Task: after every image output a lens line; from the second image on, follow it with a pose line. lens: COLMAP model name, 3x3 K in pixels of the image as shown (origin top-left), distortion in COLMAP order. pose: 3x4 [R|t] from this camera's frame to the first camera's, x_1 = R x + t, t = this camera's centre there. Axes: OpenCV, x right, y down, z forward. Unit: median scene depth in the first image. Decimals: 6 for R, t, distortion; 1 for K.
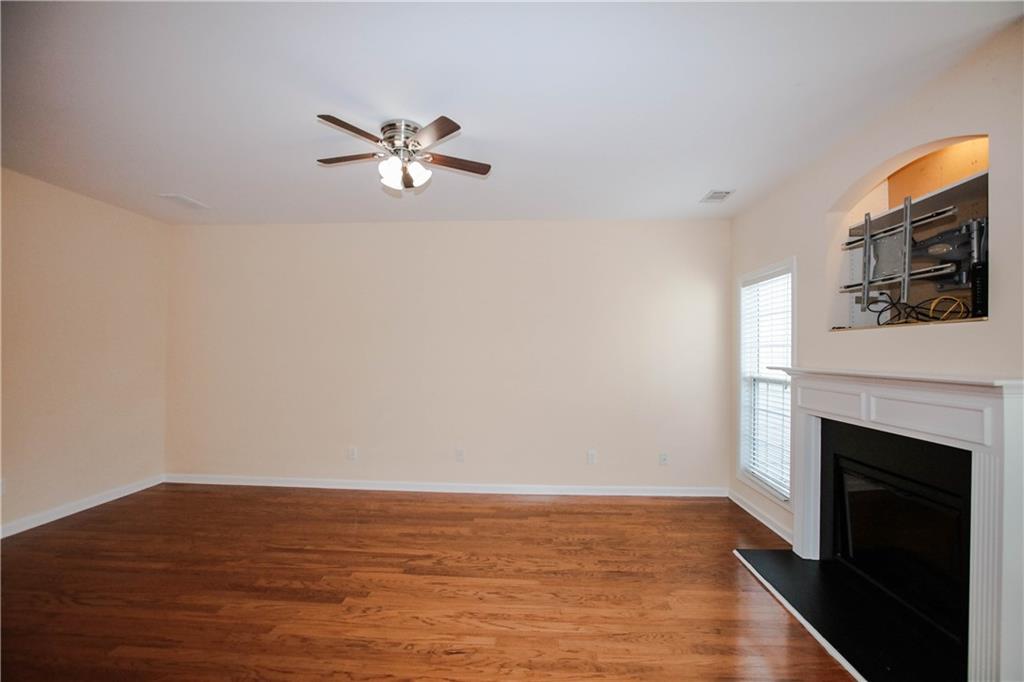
lens RADIAL K [[469.9, 0, 512.1], [0, 469.9, 348.2], [0, 0, 1]] dist [-0.053937, 0.020571]
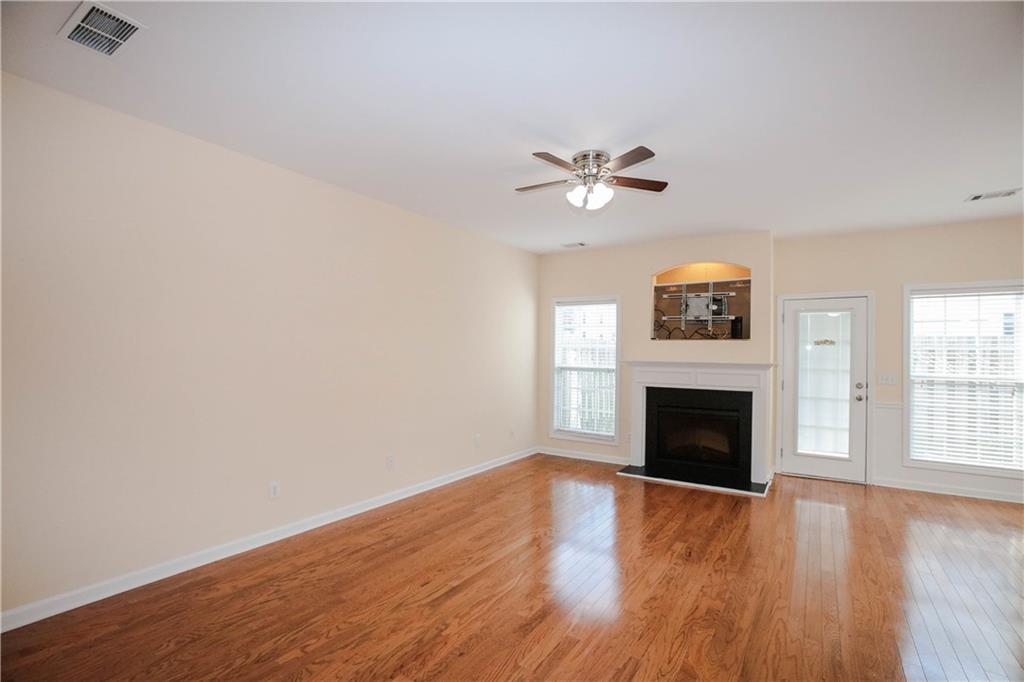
lens RADIAL K [[469.9, 0, 512.1], [0, 469.9, 348.2], [0, 0, 1]] dist [-0.053937, 0.020571]
pose [[0.501804, 0.005984, 0.864961, -1.309153], [-0.018740, 0.999817, 0.003955, -0.001540], [-0.864778, -0.018194, 0.501824, 0.577053]]
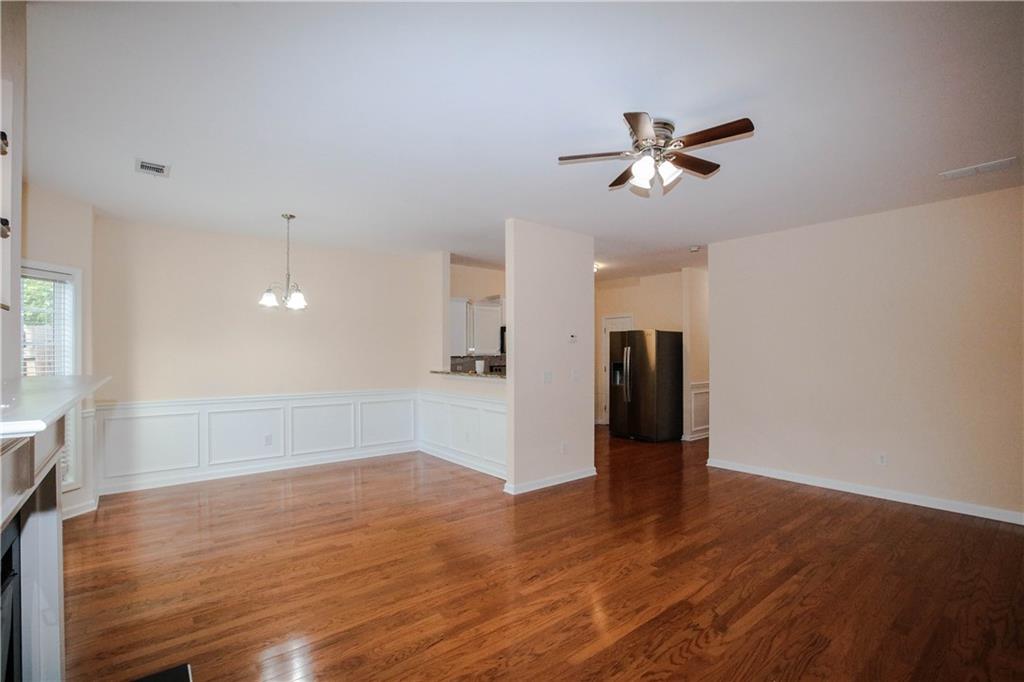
lens RADIAL K [[469.9, 0, 512.1], [0, 469.9, 348.2], [0, 0, 1]] dist [-0.053937, 0.020571]
pose [[-0.742003, -0.010435, -0.670316, 0.634033], [0.004994, 0.999765, -0.021092, 0.017314], [0.670378, -0.018998, -0.741776, 1.504977]]
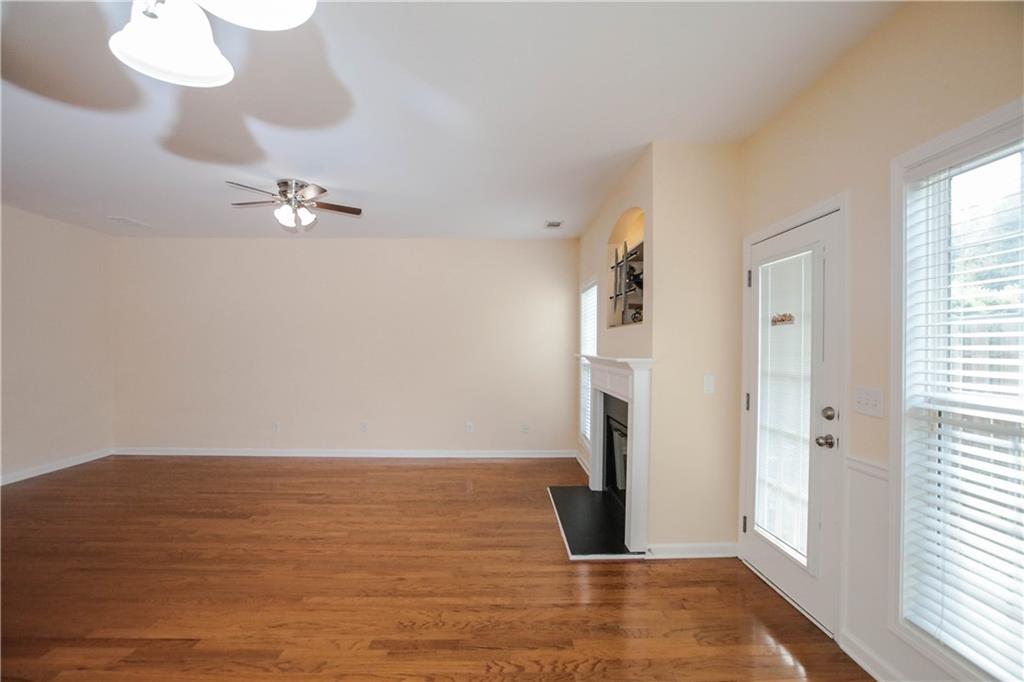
lens RADIAL K [[469.9, 0, 512.1], [0, 469.9, 348.2], [0, 0, 1]] dist [-0.053937, 0.020571]
pose [[0.996757, -0.000894, 0.080468, 0.303683], [-0.000074, 0.999928, 0.012025, 0.004765], [-0.080473, -0.011992, 0.996685, -0.444610]]
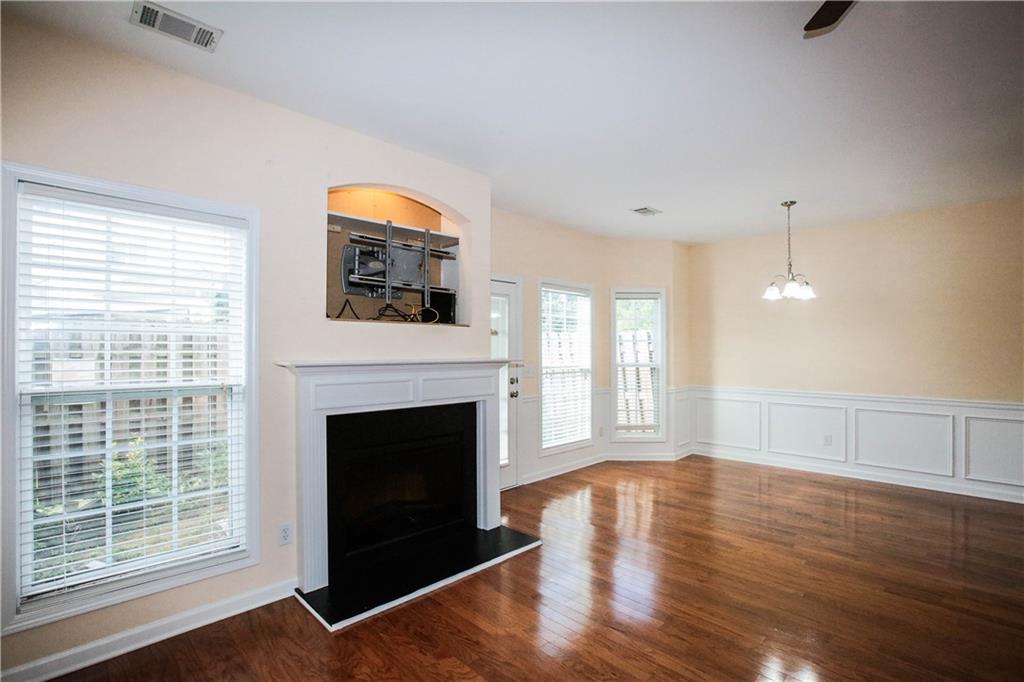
lens RADIAL K [[469.9, 0, 512.1], [0, 469.9, 348.2], [0, 0, 1]] dist [-0.053937, 0.020571]
pose [[-0.738590, -0.001335, 0.674153, -0.213113], [-0.010331, 0.999903, -0.009338, 0.025388], [-0.674076, -0.013862, -0.738532, 1.540023]]
